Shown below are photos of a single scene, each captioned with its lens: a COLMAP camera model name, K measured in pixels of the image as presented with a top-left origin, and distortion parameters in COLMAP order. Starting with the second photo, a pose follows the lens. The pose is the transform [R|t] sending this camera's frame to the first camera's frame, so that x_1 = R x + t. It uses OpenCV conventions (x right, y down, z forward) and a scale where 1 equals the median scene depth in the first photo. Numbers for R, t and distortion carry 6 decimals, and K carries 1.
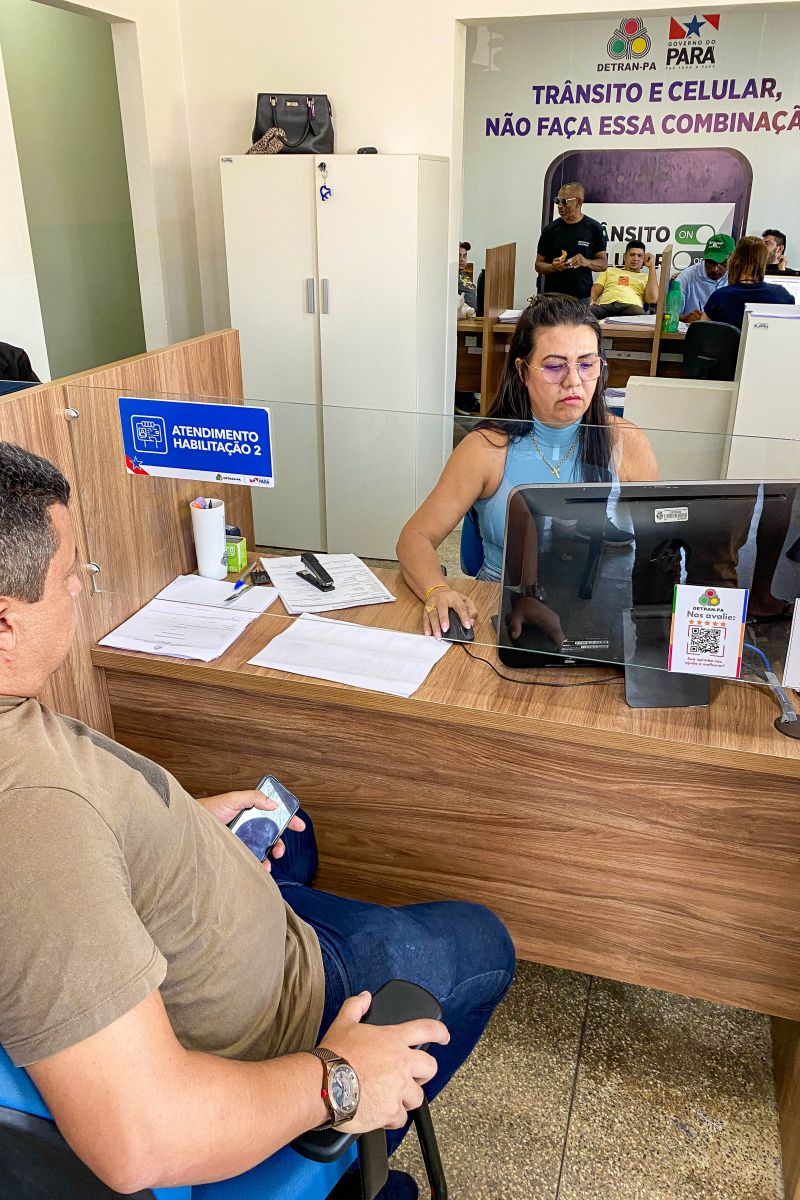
lens RADIAL K [[914.3, 0, 418.0], [0, 914.3, 584.7], [0, 0, 1]] dist [0.043745, -0.007553]
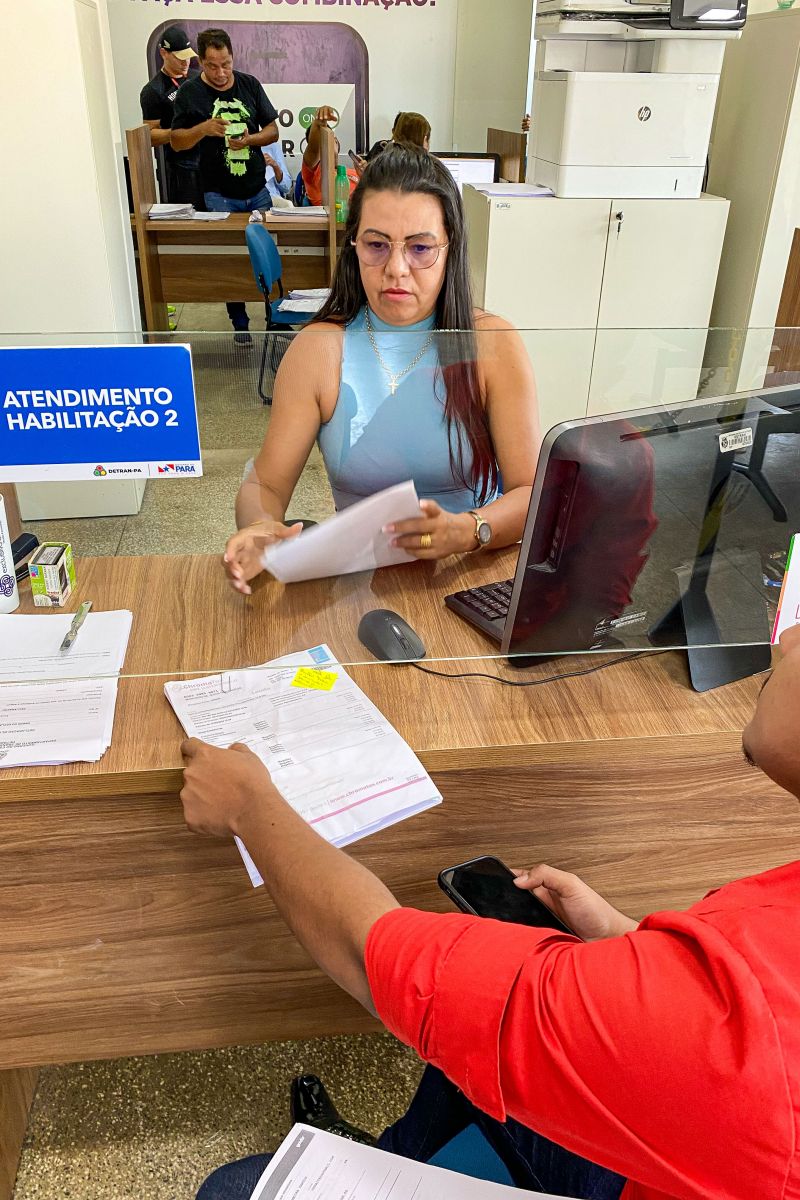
lens RADIAL K [[922.0, 0, 396.6], [0, 922.0, 590.5], [0, 0, 1]] dist [0.000791, 0.003749]
pose [[0.917999, -0.183405, 0.351624, -0.235223], [0.146827, 0.980812, 0.128259, -0.080168], [-0.368401, -0.066114, 0.927313, 0.335572]]
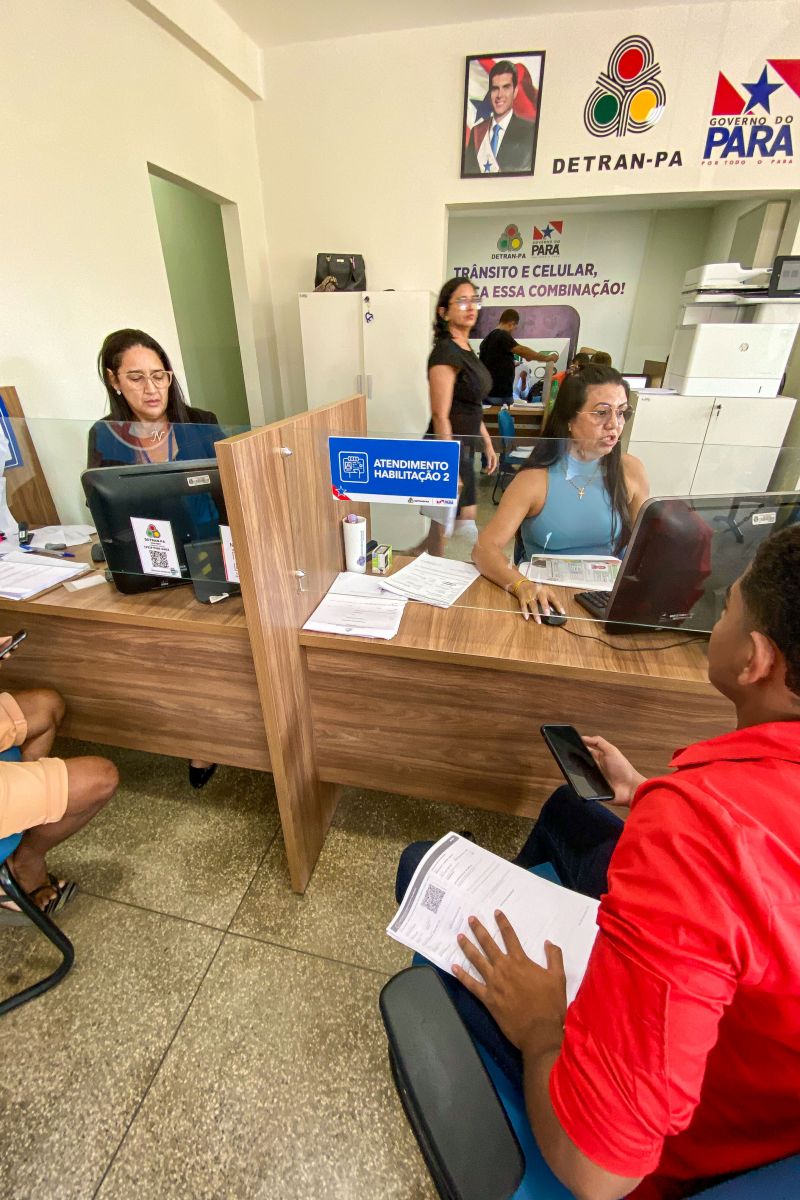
lens RADIAL K [[485.1, 0, 409.0], [0, 485.1, 594.7], [0, 0, 1]] dist [0.046610, -0.030648]
pose [[0.996557, -0.041425, 0.071816, -0.243040], [0.036087, 0.996598, 0.074094, -0.032965], [-0.074641, -0.071247, 0.994662, 0.287951]]
